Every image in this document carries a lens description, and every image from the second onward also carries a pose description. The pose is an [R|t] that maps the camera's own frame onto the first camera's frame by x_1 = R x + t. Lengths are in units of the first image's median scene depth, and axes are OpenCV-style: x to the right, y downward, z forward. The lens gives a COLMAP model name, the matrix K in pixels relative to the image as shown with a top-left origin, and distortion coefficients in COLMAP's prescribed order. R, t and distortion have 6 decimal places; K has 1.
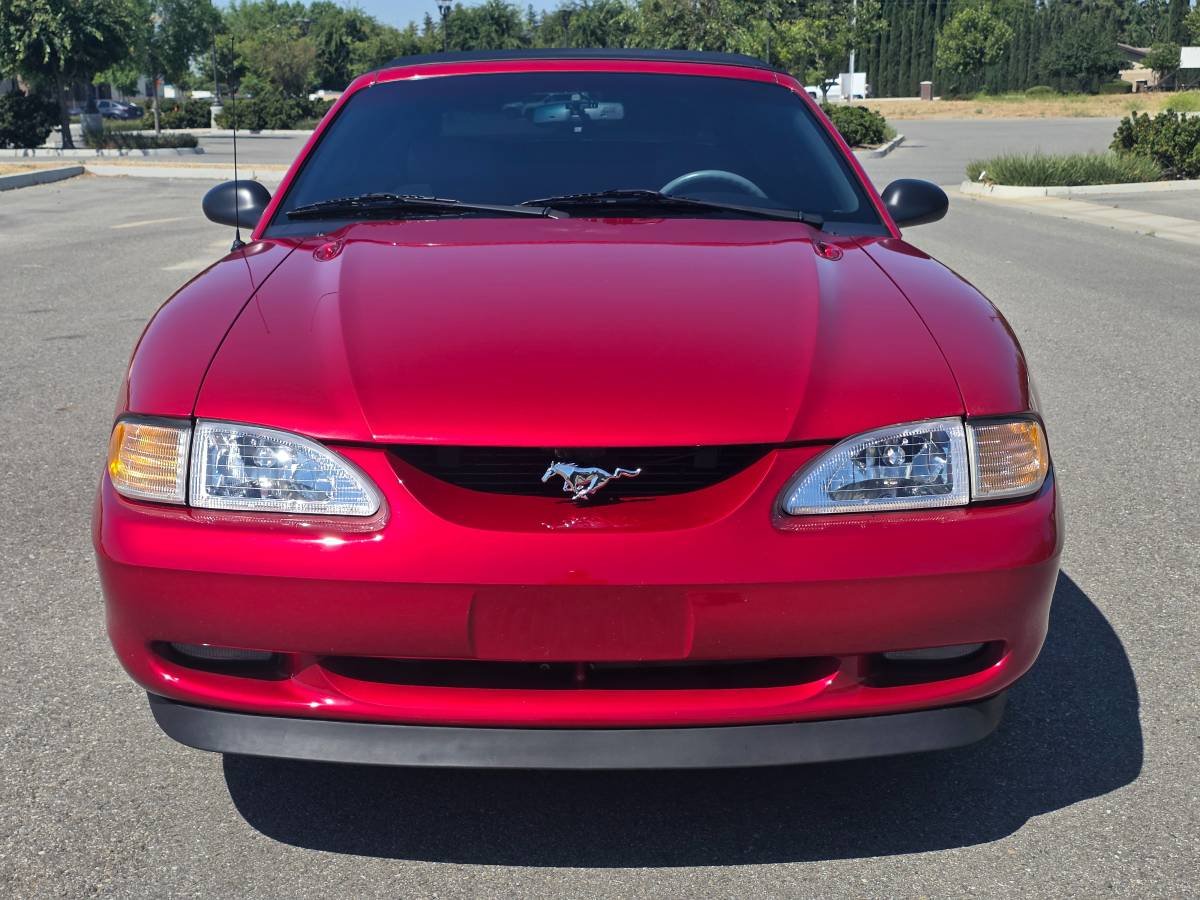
lens RADIAL K [[1568.5, 0, 600.0], [0, 1568.5, 450.0], [0, 0, 1]] dist [0.166980, -0.572461]
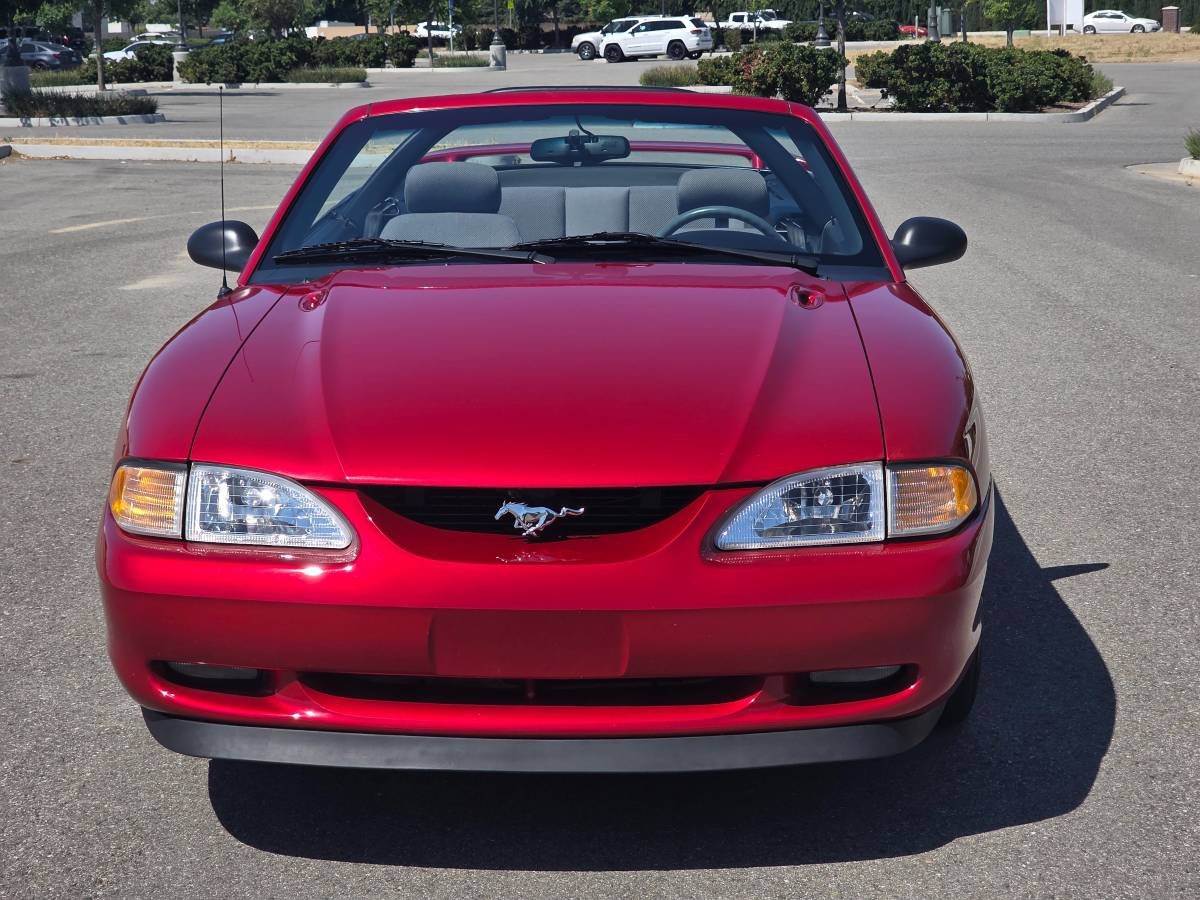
lens RADIAL K [[2472.1, 0, 600.0], [0, 2472.1, 450.0], [0, 0, 1]] dist [0.210968, -2.068290]
pose [[0.997941, 0.000766, -0.064132, 0.133243], [-0.003001, 0.999391, -0.034767, 0.029044], [0.064067, 0.034888, 0.997336, -0.670768]]
